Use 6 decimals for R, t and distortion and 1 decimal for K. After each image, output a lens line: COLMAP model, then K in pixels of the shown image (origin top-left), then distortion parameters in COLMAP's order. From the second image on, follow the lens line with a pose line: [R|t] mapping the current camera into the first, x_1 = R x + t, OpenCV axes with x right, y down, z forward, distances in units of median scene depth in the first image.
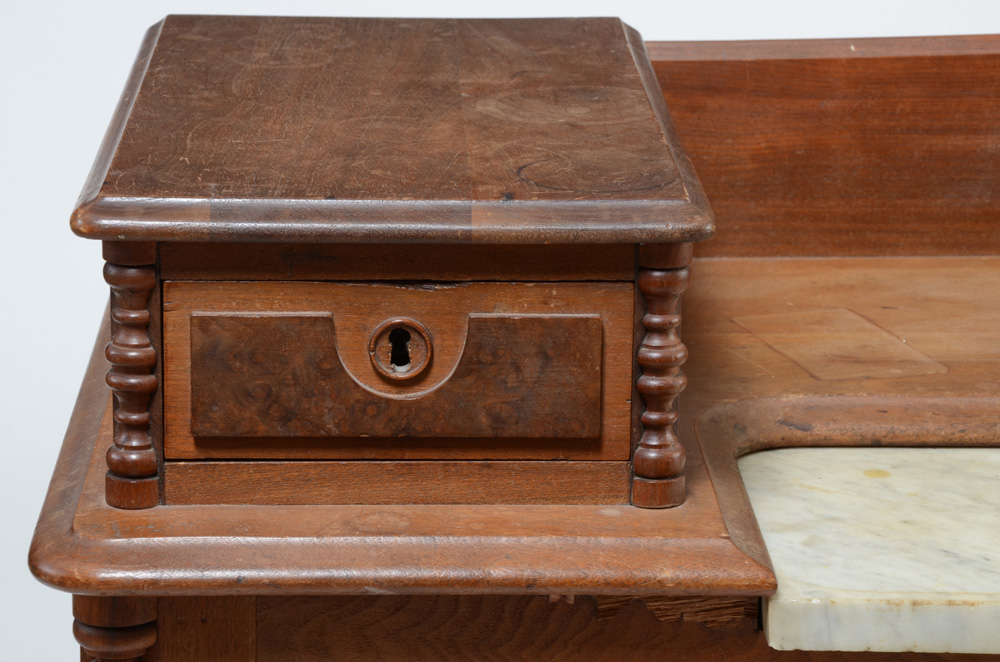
lens RADIAL K [[3349.5, 0, 496.6], [0, 3349.5, 332.9], [0, 0, 1]] dist [0.856978, 0.000000]
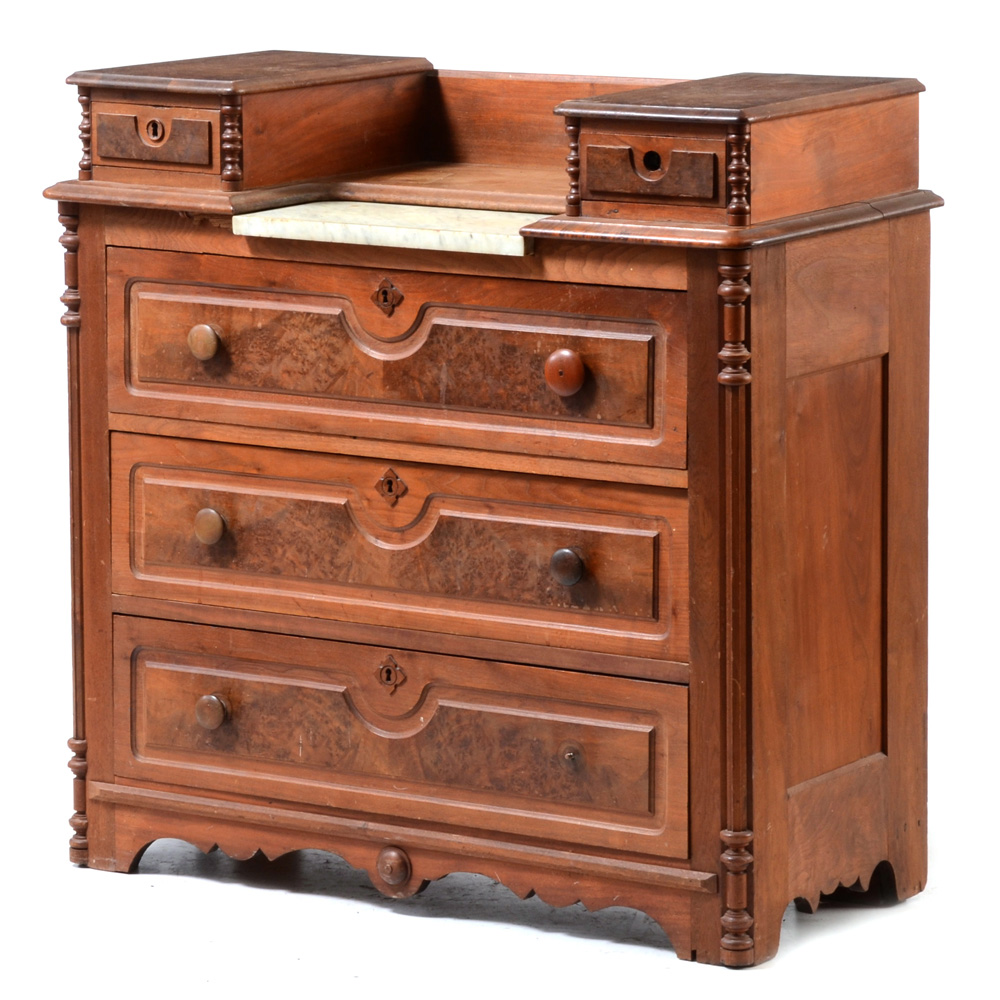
lens RADIAL K [[5227.9, 0, 498.7], [0, 5227.9, 493.4], [0, 0, 1]] dist [0.324384, 0.000000]
pose [[0.820971, 0.083923, -0.564768, 2.812668], [-0.144936, 0.987371, -0.063965, 0.564391], [0.552268, 0.134369, 0.822767, -2.540193]]
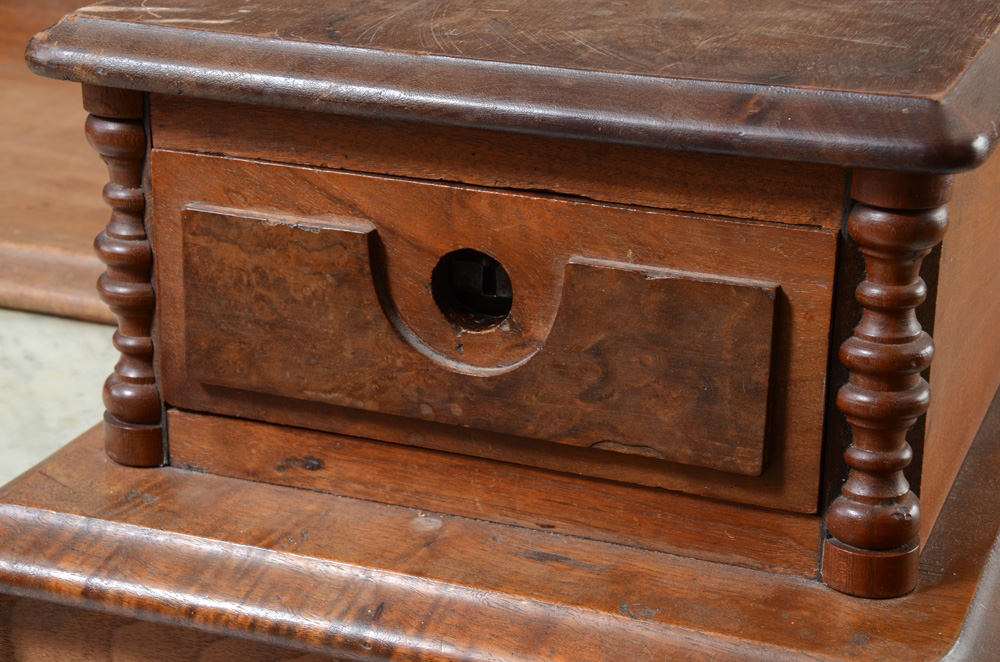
lens RADIAL K [[2063.4, 0, 481.1], [0, 2063.4, 365.4], [0, 0, 1]] dist [0.287856, 0.000000]
pose [[0.916213, 0.148808, -0.372034, 0.628669], [-0.120712, 0.987854, 0.097847, -0.020530], [0.382075, -0.044740, 0.923048, 0.644619]]
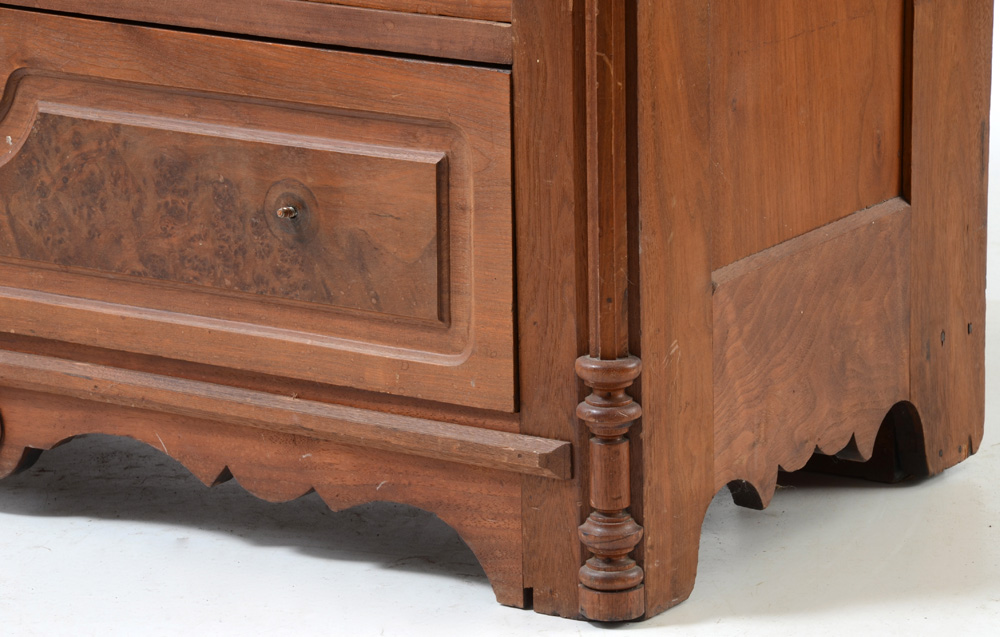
lens RADIAL K [[4462.9, 0, 486.1], [0, 4462.9, 384.2], [0, 0, 1]] dist [1.644982, 0.000000]
pose [[0.813721, 0.127561, -0.567086, 1.574109], [-0.137266, 0.990199, 0.025771, 0.504391], [0.564815, 0.056872, 0.823256, -0.402354]]
